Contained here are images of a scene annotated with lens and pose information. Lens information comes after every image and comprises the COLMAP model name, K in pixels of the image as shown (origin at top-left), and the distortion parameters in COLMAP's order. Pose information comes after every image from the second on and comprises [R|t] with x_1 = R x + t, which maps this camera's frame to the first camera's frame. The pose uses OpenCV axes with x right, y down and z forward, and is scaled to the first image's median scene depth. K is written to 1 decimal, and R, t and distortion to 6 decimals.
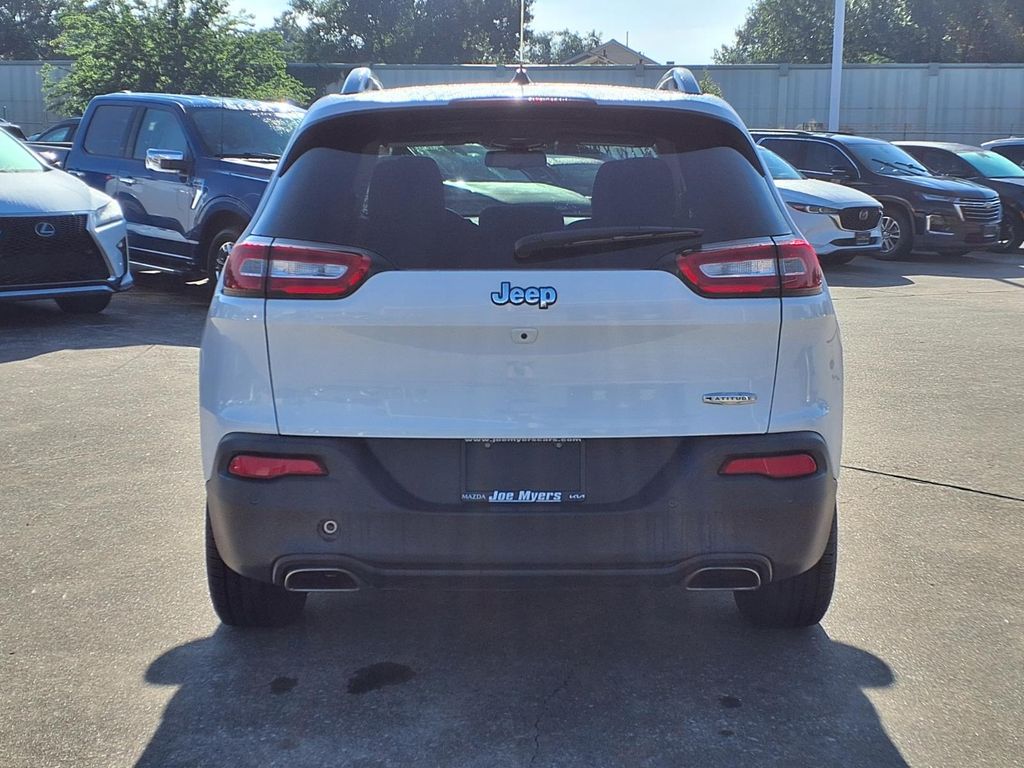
lens RADIAL K [[1482.1, 0, 512.0], [0, 1482.1, 384.0], [0, 0, 1]] dist [0.350097, -1.334997]
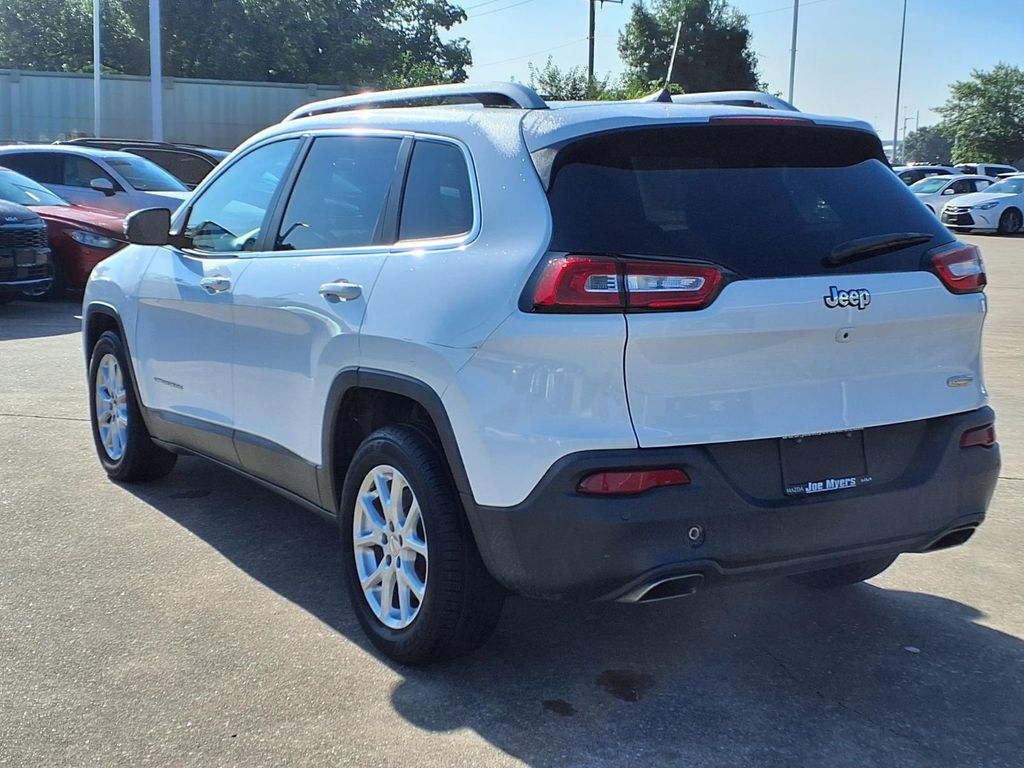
lens RADIAL K [[1518.7, 0, 512.0], [0, 1518.7, 384.0], [0, 0, 1]] dist [0.143924, -0.037831]
pose [[0.840680, -0.069983, 0.536991, -0.777391], [0.075531, 0.997075, 0.011695, -0.027682], [-0.536238, 0.030728, 0.843507, 0.184474]]
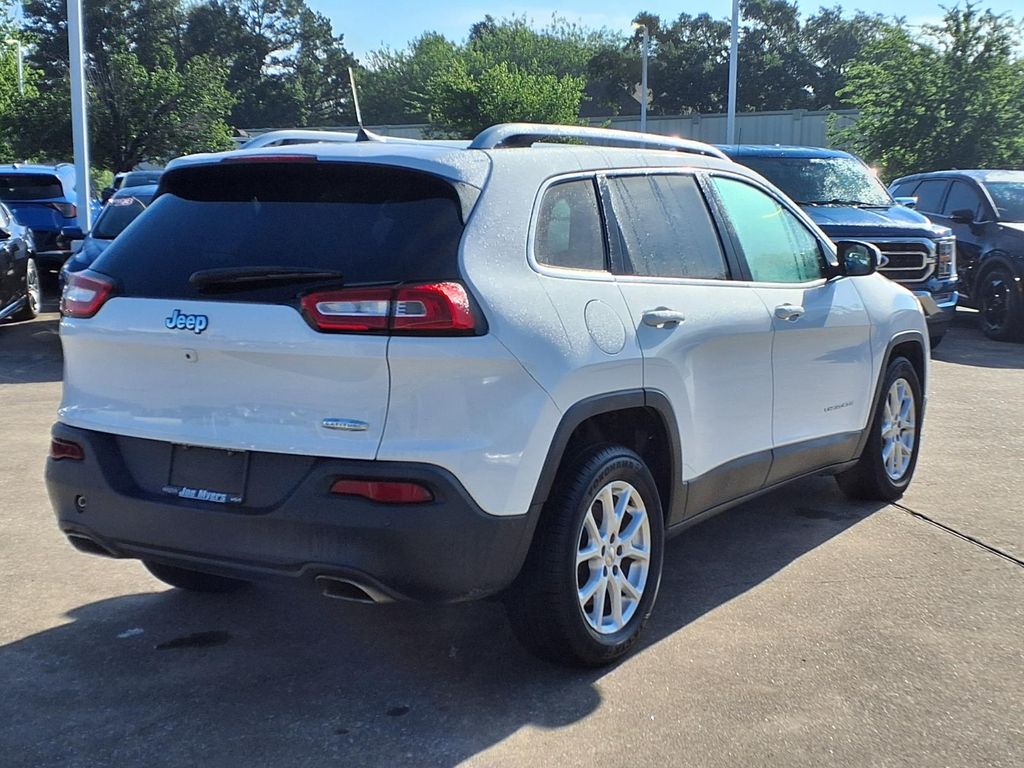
lens RADIAL K [[1482.1, 0, 512.0], [0, 1482.1, 384.0], [0, 0, 1]] dist [0.350097, -1.334997]
pose [[0.819204, 0.064659, -0.569846, 0.872510], [-0.080517, 0.996750, -0.002650, -0.027177], [0.567822, 0.048053, 0.821747, 0.165296]]
